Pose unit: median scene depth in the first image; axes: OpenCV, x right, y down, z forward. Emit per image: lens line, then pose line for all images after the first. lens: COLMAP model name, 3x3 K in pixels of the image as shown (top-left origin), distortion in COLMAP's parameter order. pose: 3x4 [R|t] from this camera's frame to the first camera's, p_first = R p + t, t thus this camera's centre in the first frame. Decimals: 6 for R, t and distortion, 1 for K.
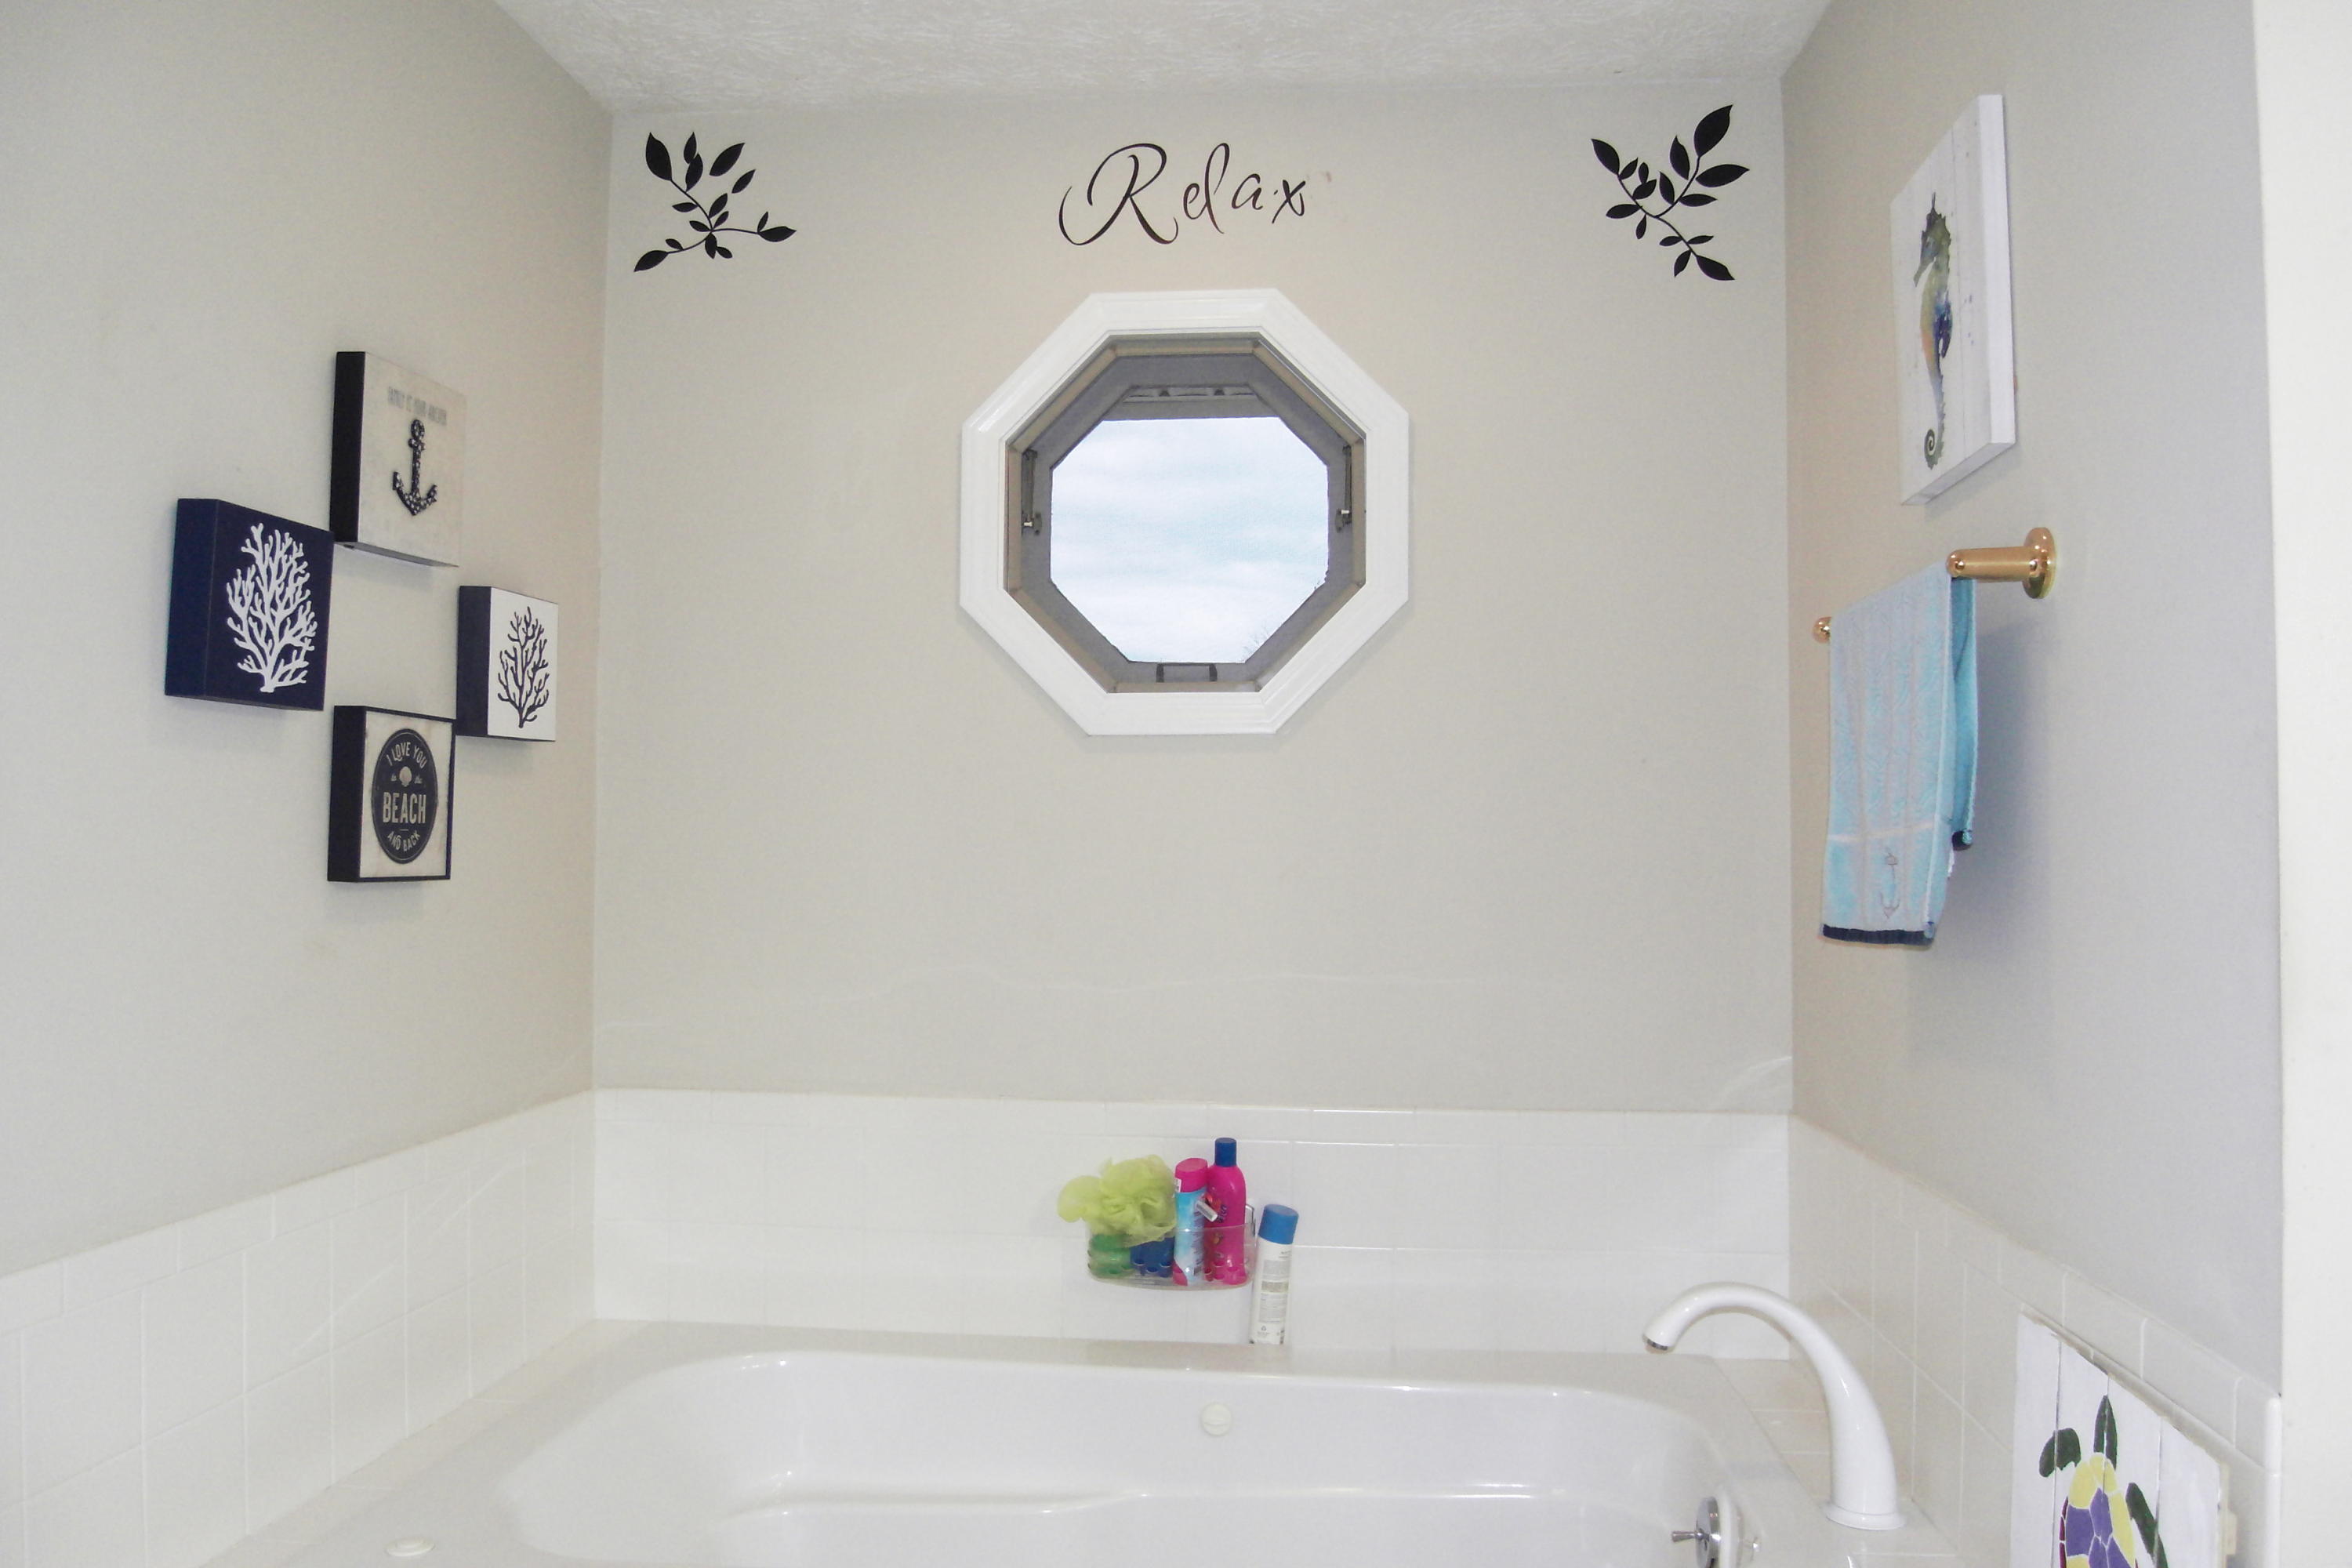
lens RADIAL K [[1737.9, 0, 1176.0], [0, 1737.9, 784.0], [0, 0, 1]] dist [-0.034450, 0.005927]
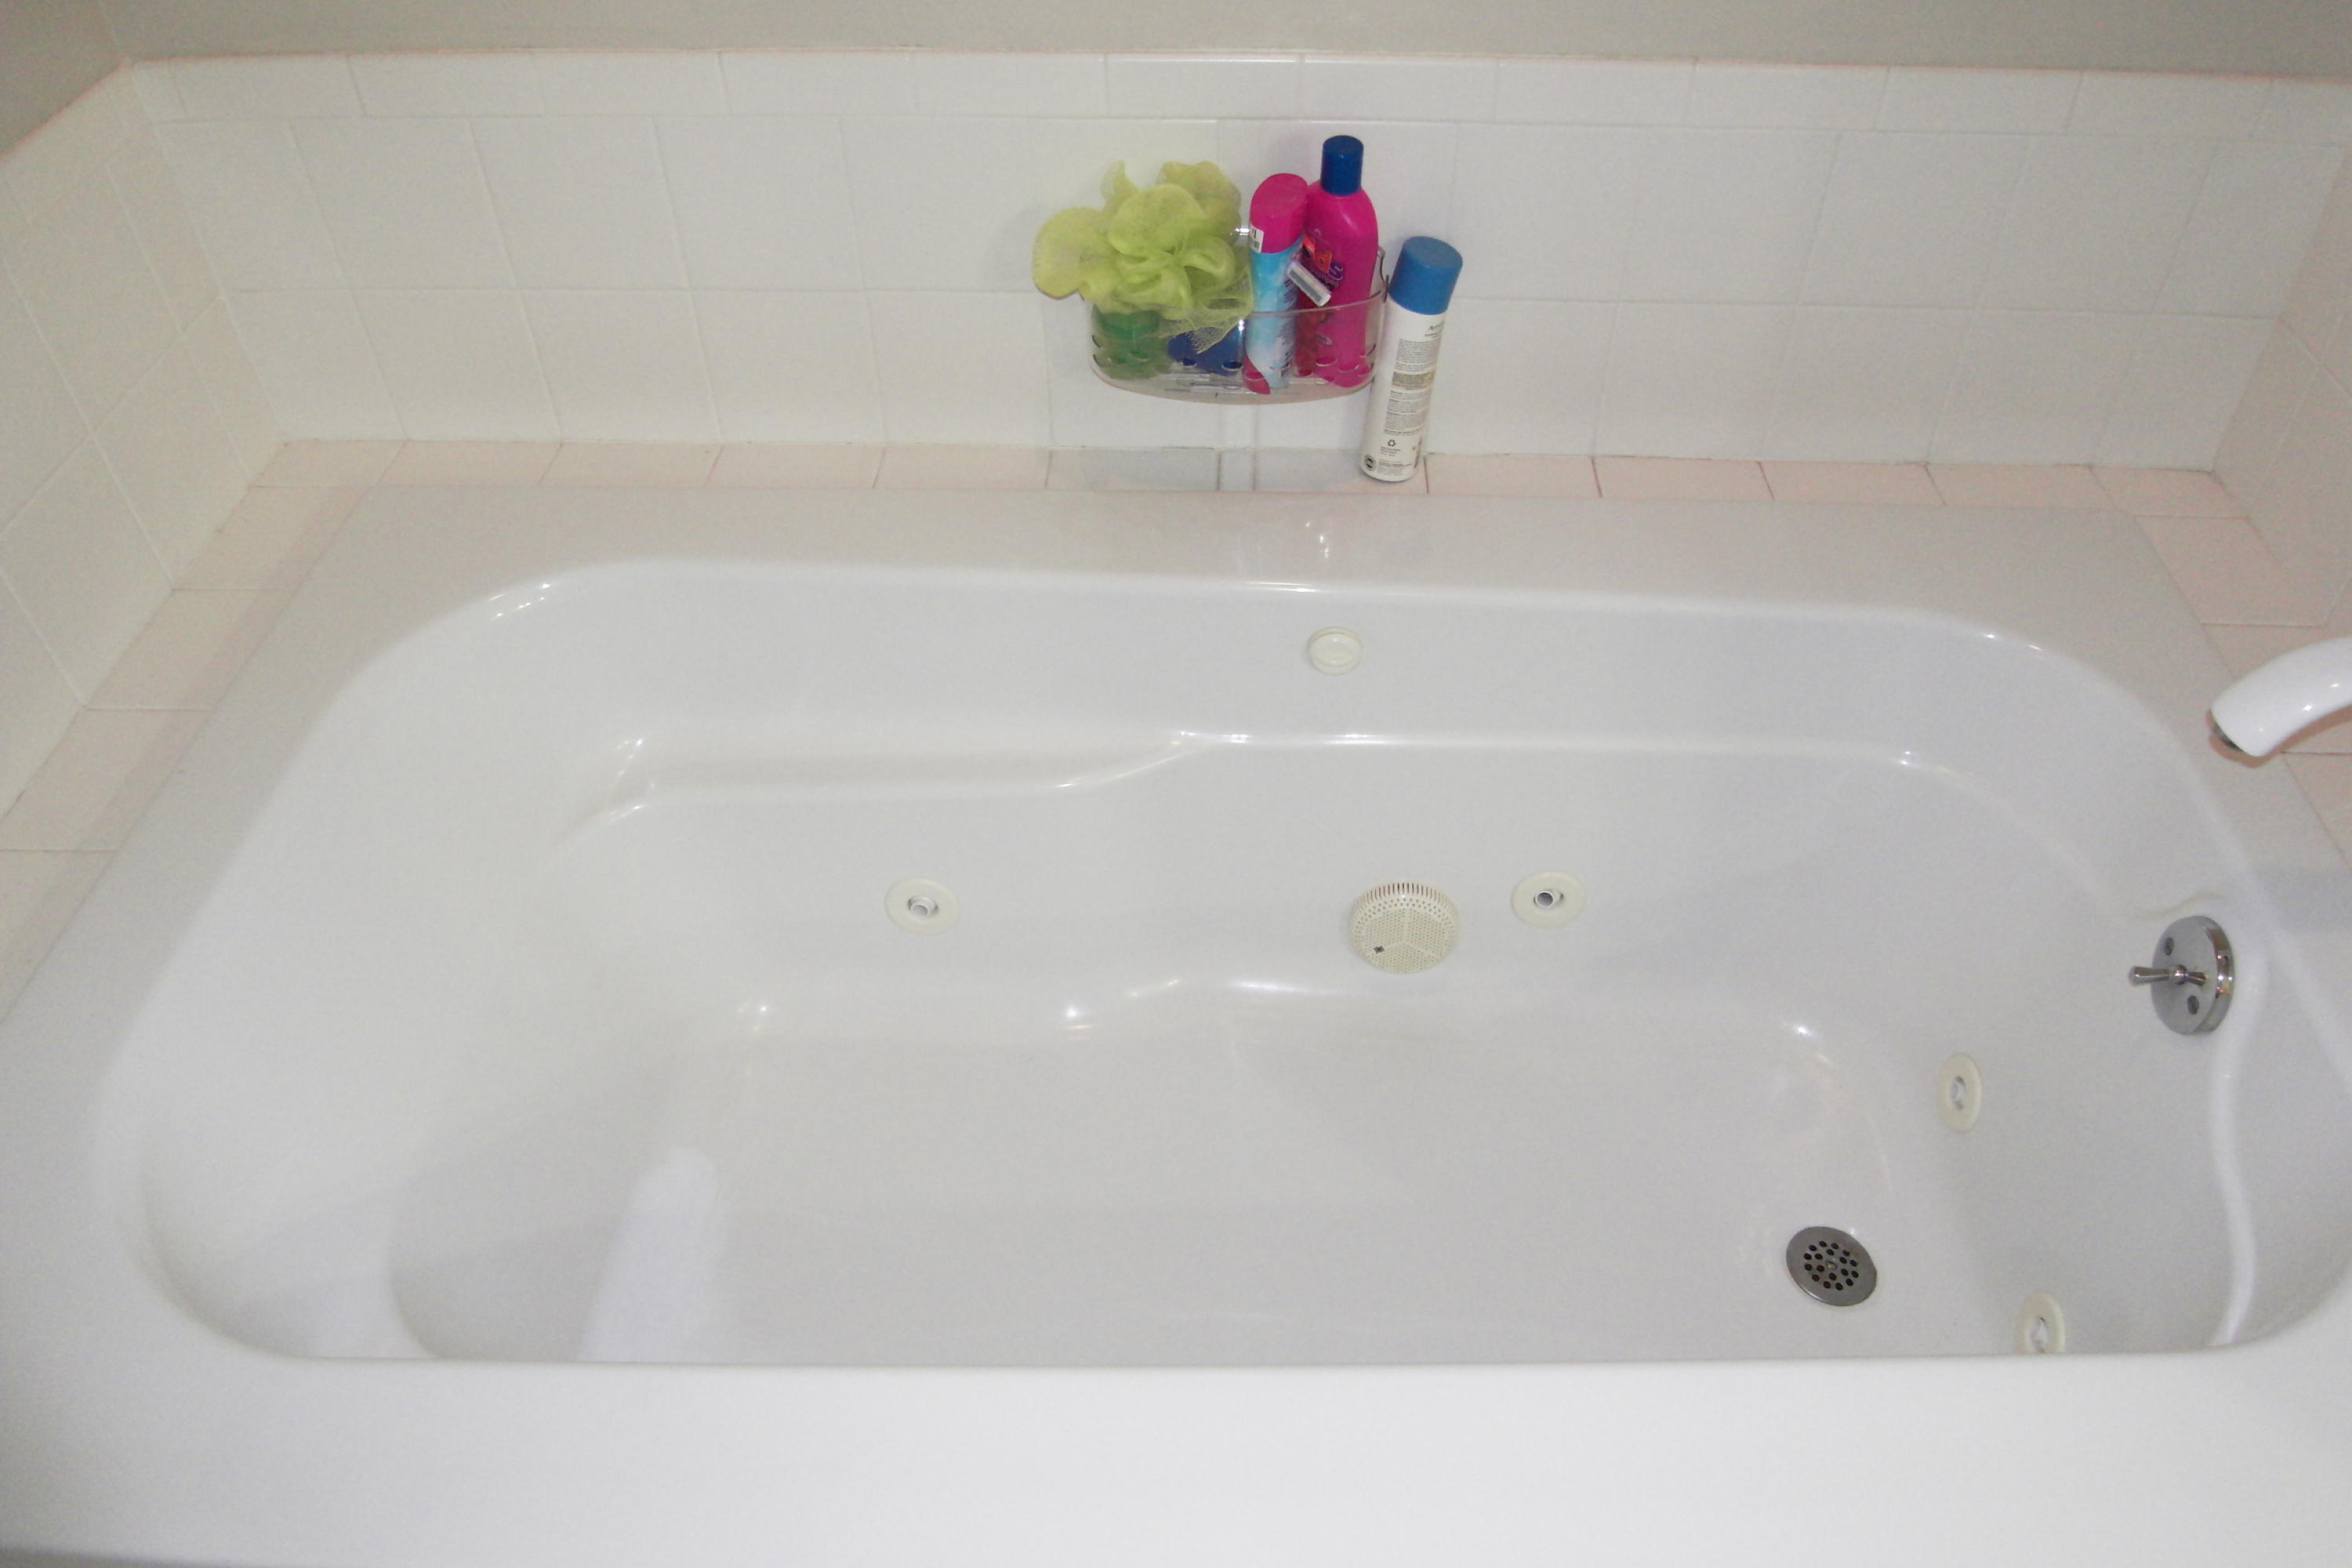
lens RADIAL K [[1737.9, 0, 1176.0], [0, 1737.9, 784.0], [0, 0, 1]] dist [-0.034450, 0.005927]
pose [[0.997795, -0.056311, 0.035129, -0.051954], [0.013580, 0.691312, 0.722429, -0.041662], [-0.064965, -0.720359, 0.690552, 0.500141]]
